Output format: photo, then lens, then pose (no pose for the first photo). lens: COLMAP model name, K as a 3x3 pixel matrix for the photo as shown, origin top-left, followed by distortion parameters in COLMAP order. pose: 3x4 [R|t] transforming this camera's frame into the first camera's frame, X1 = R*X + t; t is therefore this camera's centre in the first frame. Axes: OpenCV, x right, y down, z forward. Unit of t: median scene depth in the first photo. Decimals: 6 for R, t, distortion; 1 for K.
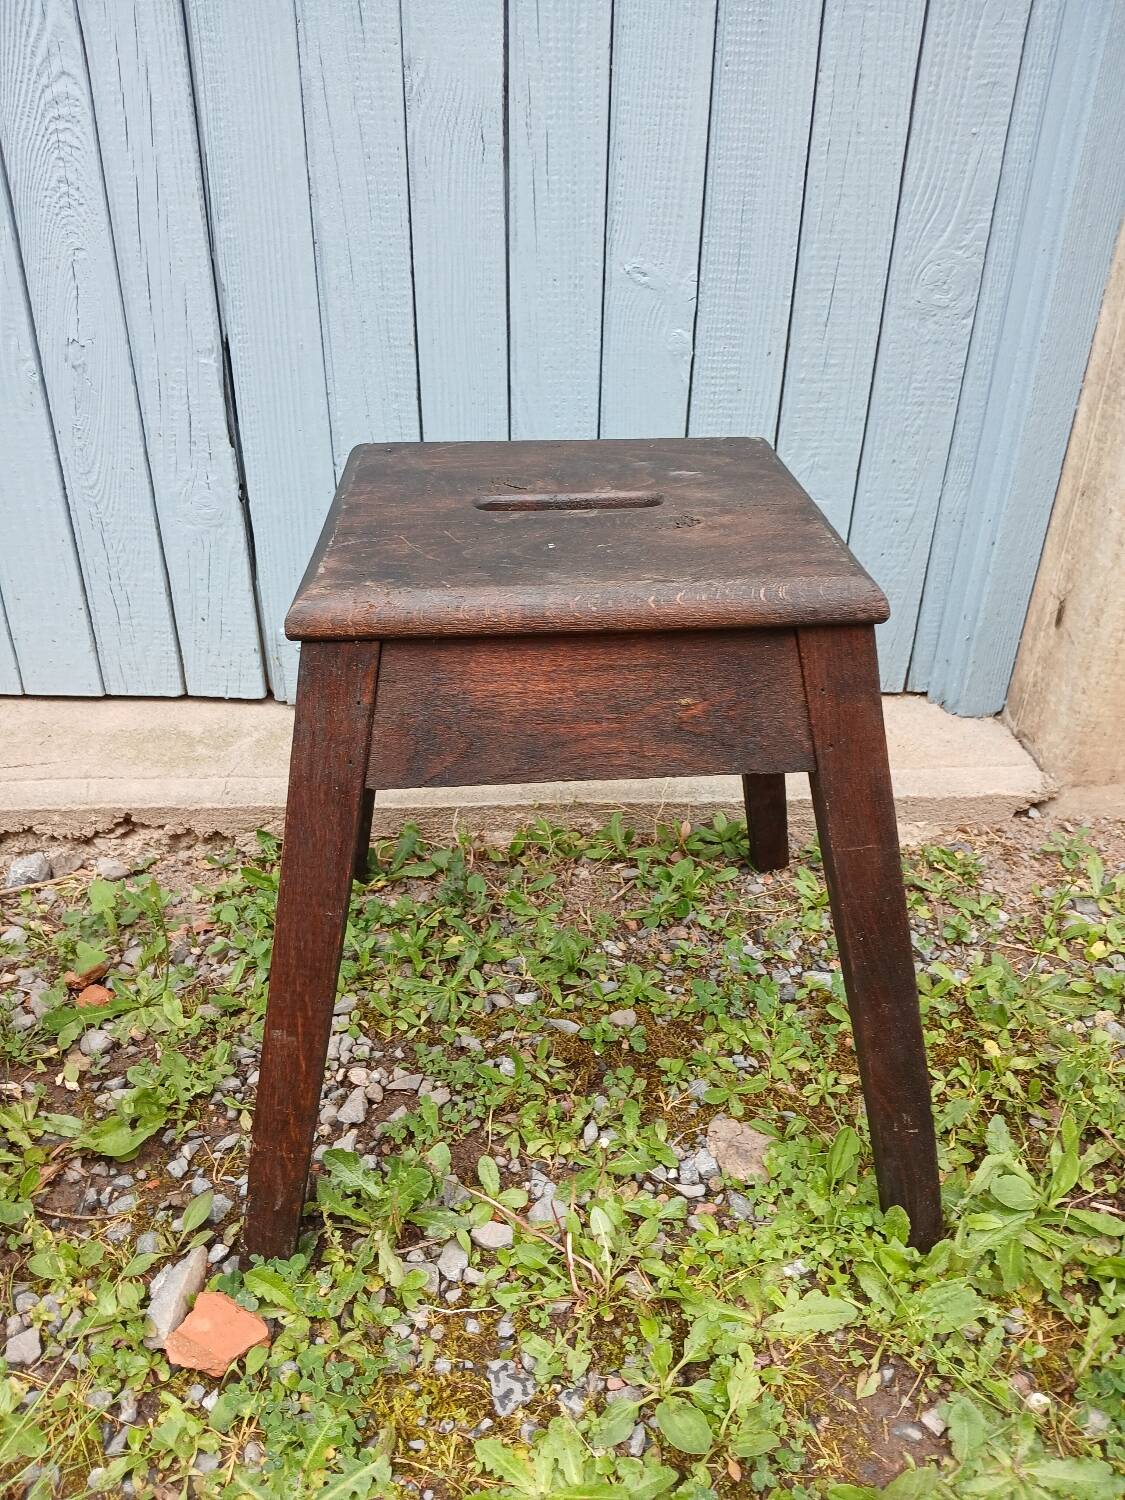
lens RADIAL K [[1154.1, 0, 566.2], [0, 1154.1, 741.4], [0, 0, 1]] dist [0.061416, -0.151043]
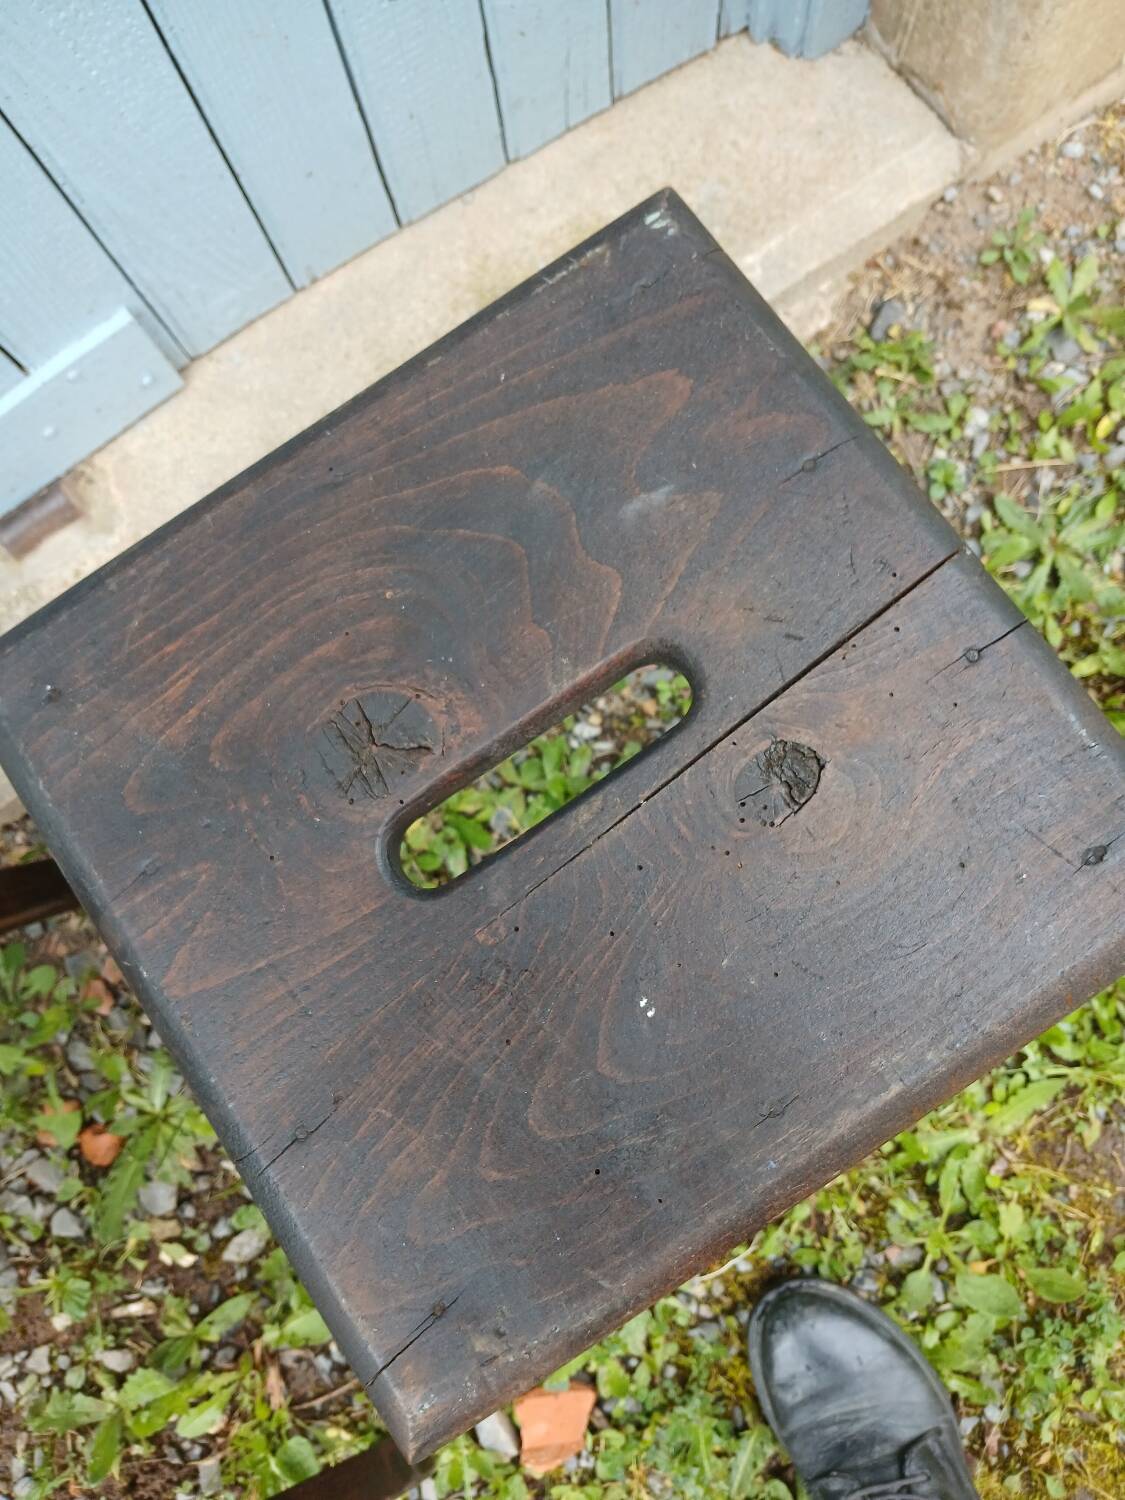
lens RADIAL K [[1154.1, 0, 566.2], [0, 1154.1, 741.4], [0, 0, 1]] dist [0.061416, -0.151043]
pose [[0.851120, -0.524474, 0.022852, 0.005689], [0.330637, 0.569355, 0.752671, -0.469337], [-0.407767, -0.633057, 0.658000, 0.525081]]
